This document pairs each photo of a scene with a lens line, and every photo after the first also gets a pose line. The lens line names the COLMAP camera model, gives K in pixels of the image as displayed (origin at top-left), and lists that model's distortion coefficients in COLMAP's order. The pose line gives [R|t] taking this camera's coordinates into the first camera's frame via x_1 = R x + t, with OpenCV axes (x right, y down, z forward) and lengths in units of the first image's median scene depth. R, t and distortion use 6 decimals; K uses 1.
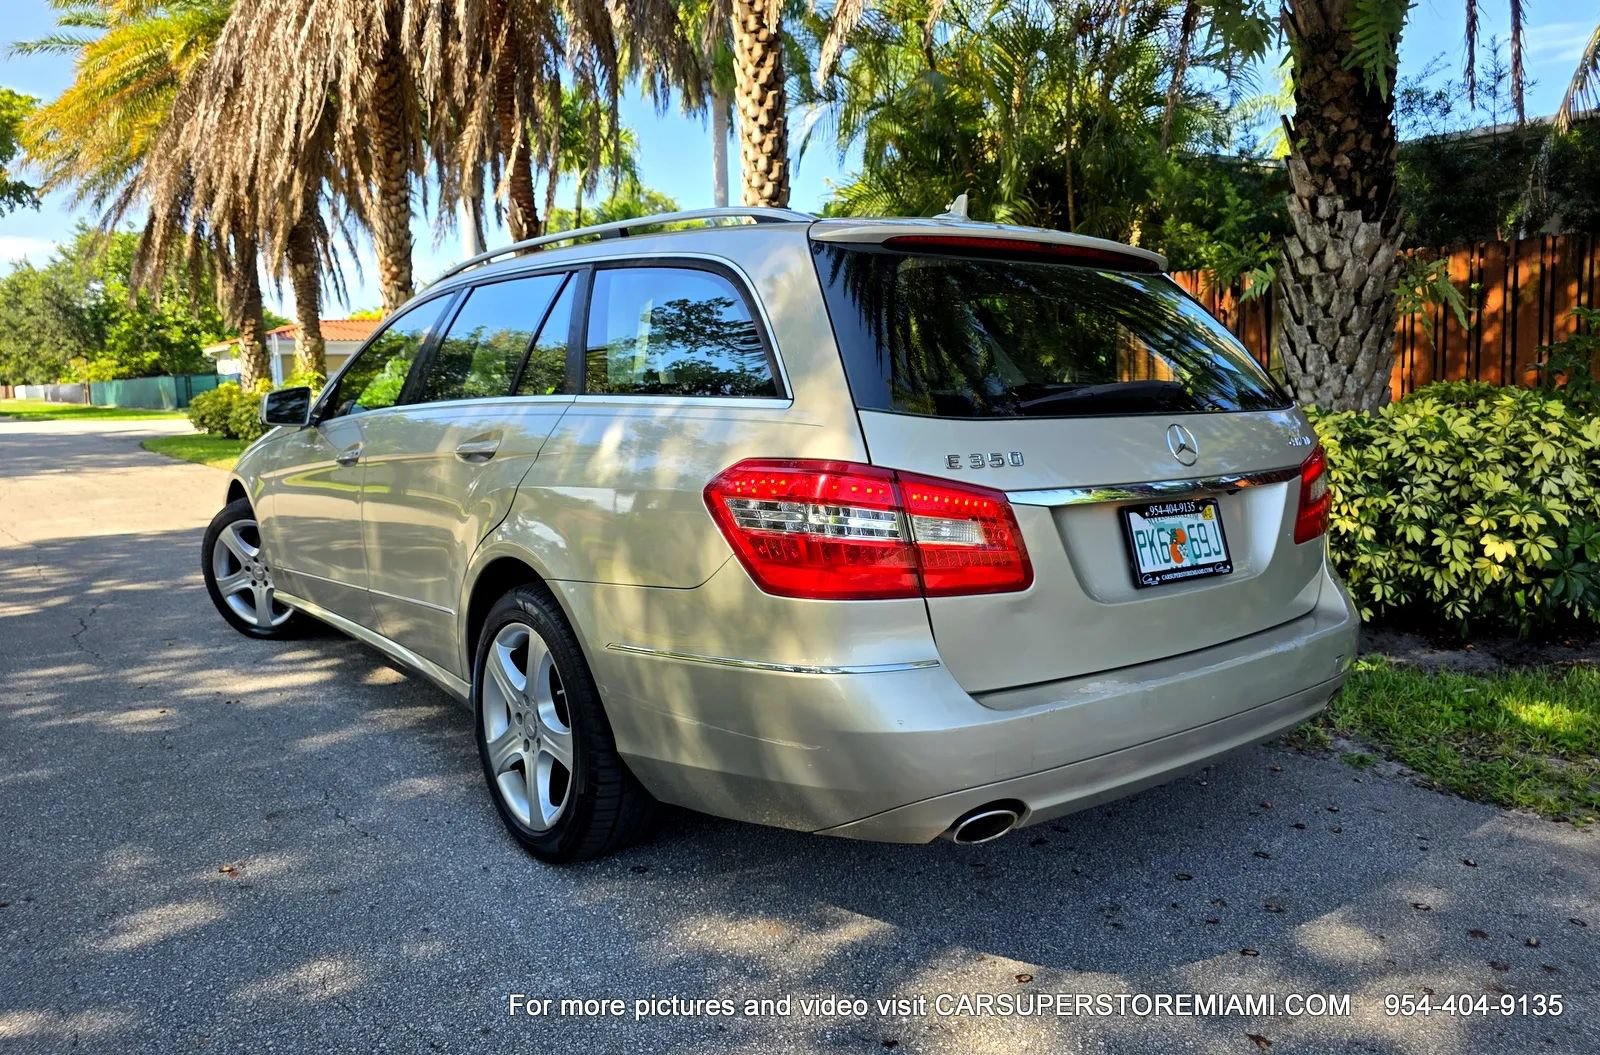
lens RADIAL K [[1129.8, 0, 795.6], [0, 1129.8, 508.2], [0, 0, 1]] dist [0.036893, -0.028952]
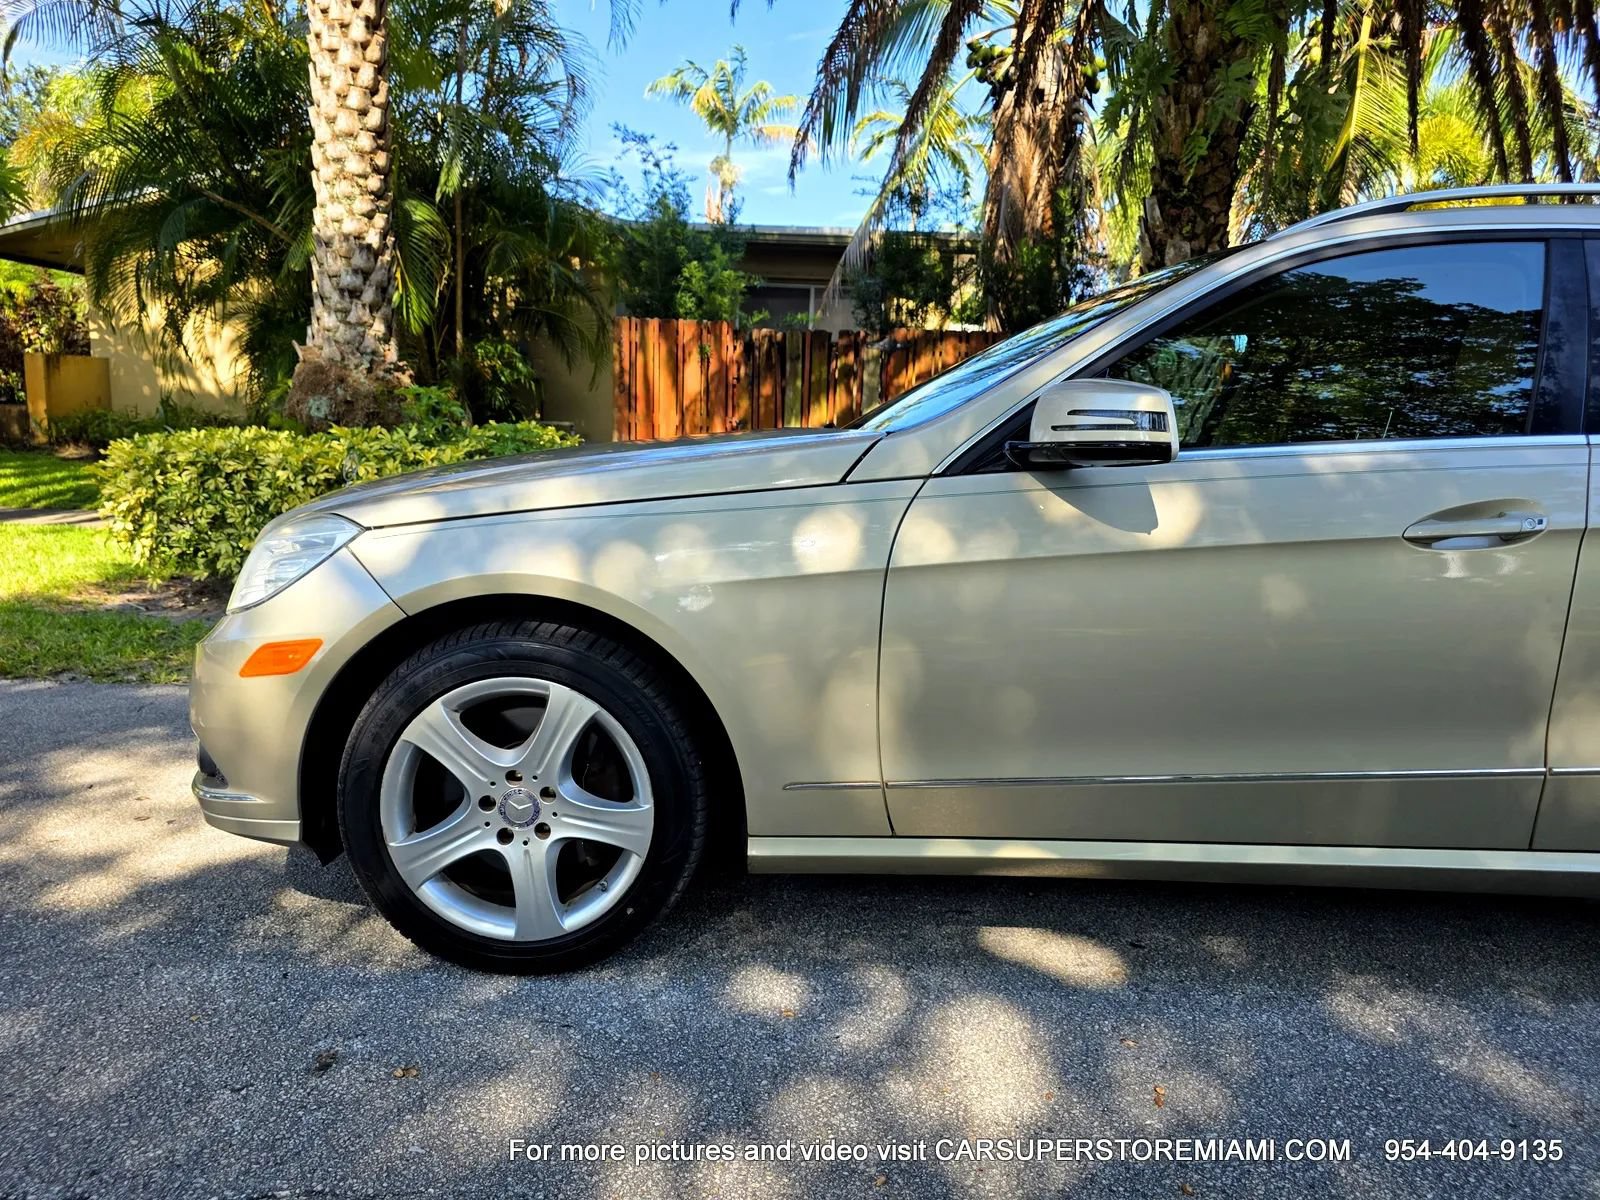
lens RADIAL K [[1095.1, 0, 790.0], [0, 1095.1, 606.5], [0, 0, 1]] dist [0.039440, -0.033544]
pose [[0.623382, -0.071536, 0.778638, -1.022726], [0.038212, 0.997404, 0.061042, -0.050461], [-0.780983, -0.008299, 0.624497, 0.978033]]
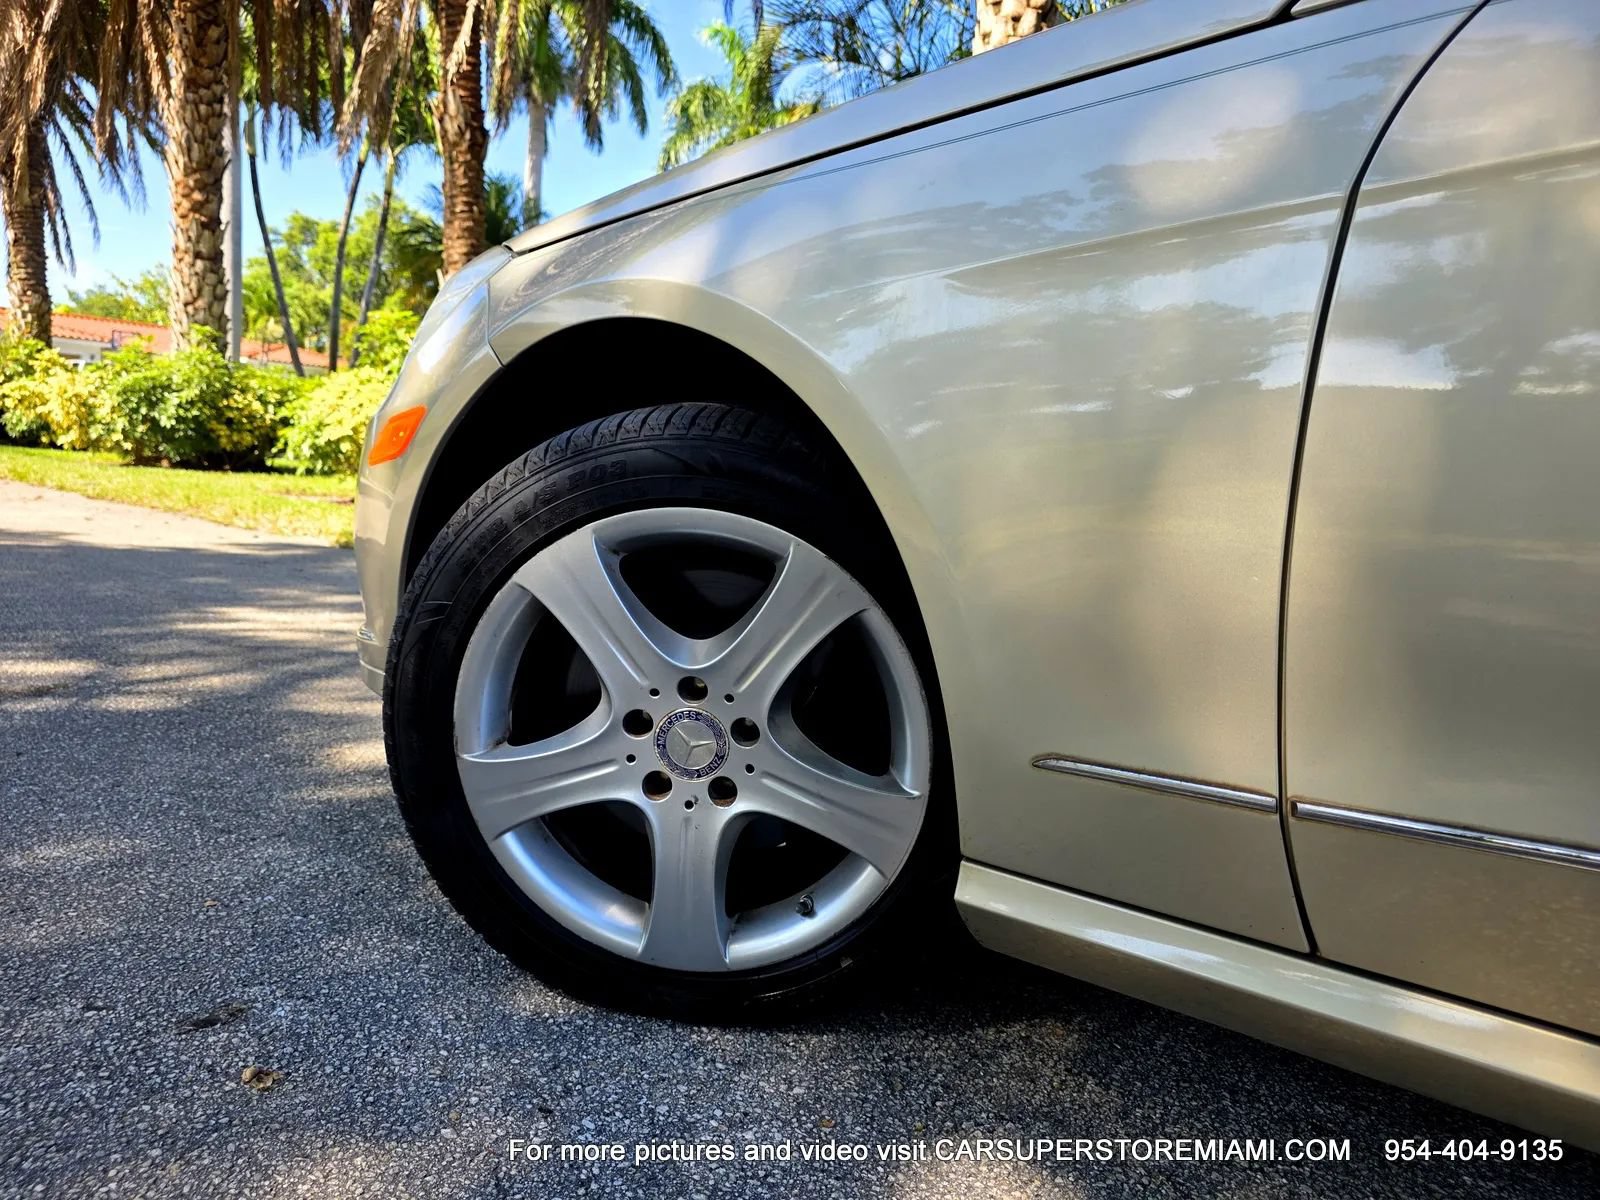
lens RADIAL K [[1095.1, 0, 767.2], [0, 1095.1, 597.1], [0, 0, 1]] dist [0.039440, -0.033544]
pose [[0.967172, 0.062532, 0.246309, -0.735885], [-0.065200, 0.997869, 0.002682, 0.037509], [-0.245616, -0.018653, 0.969188, 1.124072]]
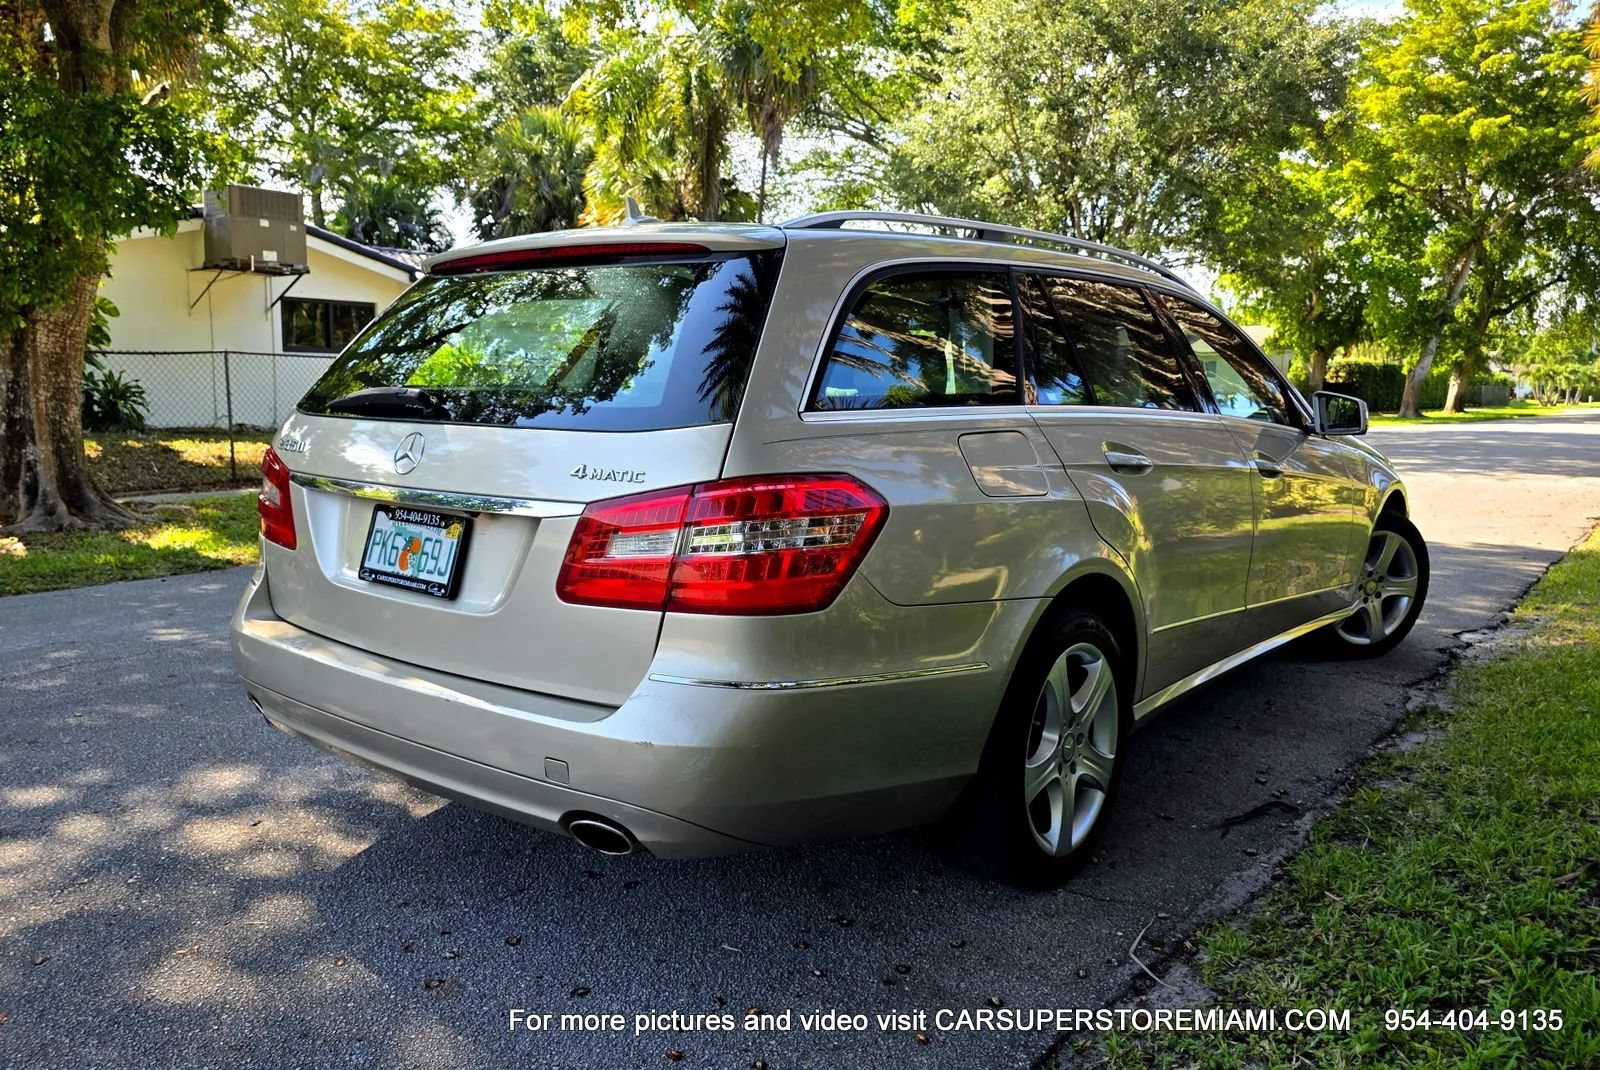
lens RADIAL K [[1201.0, 0, 752.7], [0, 1201.0, 507.4], [0, 0, 1]] dist [0.040330, -0.025022]
pose [[0.217775, 0.117296, -0.968925, 0.963271], [-0.120616, 0.988376, 0.092542, -0.095944], [0.968517, 0.096715, 0.229391, 0.706095]]
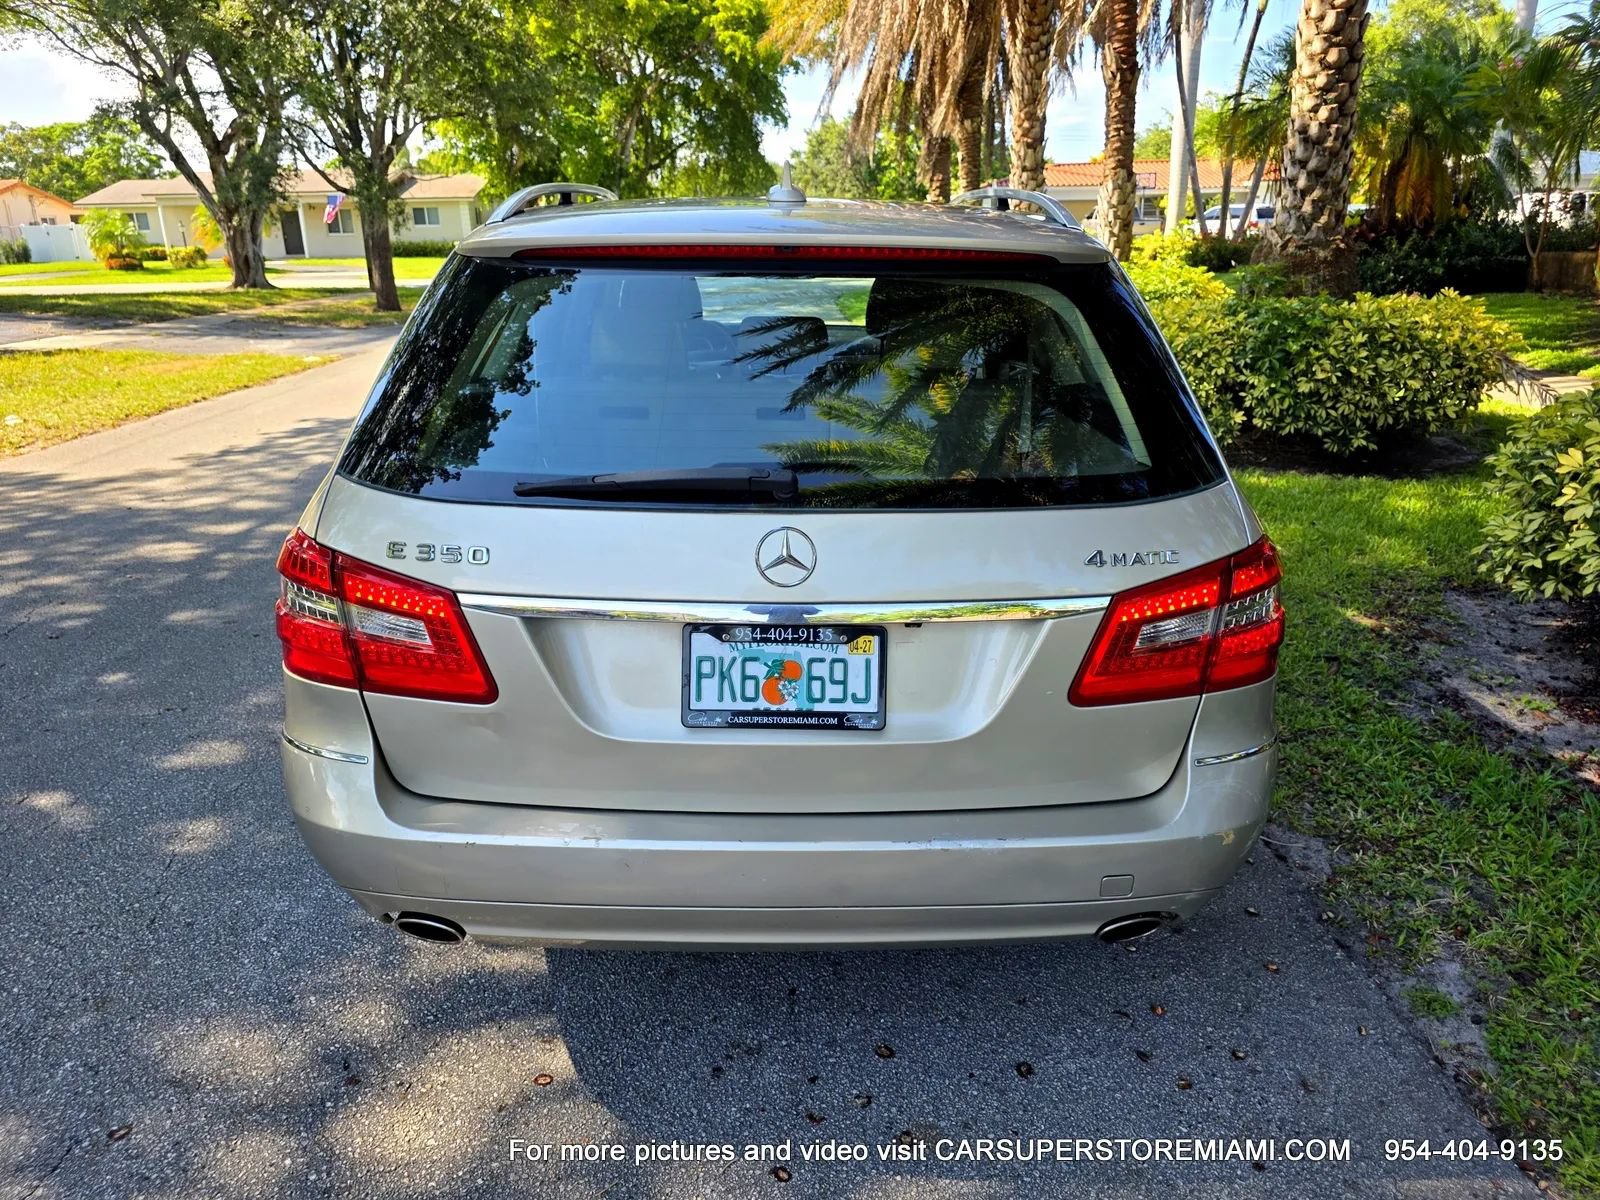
lens RADIAL K [[1095.1, 0, 790.9], [0, 1095.1, 616.1], [0, 0, 1]] dist [0.039440, -0.033544]
pose [[0.794814, 0.214192, -0.567796, 0.507925], [-0.076544, 0.963552, 0.256337, -0.134983], [0.602006, -0.160279, 0.782240, 0.292540]]
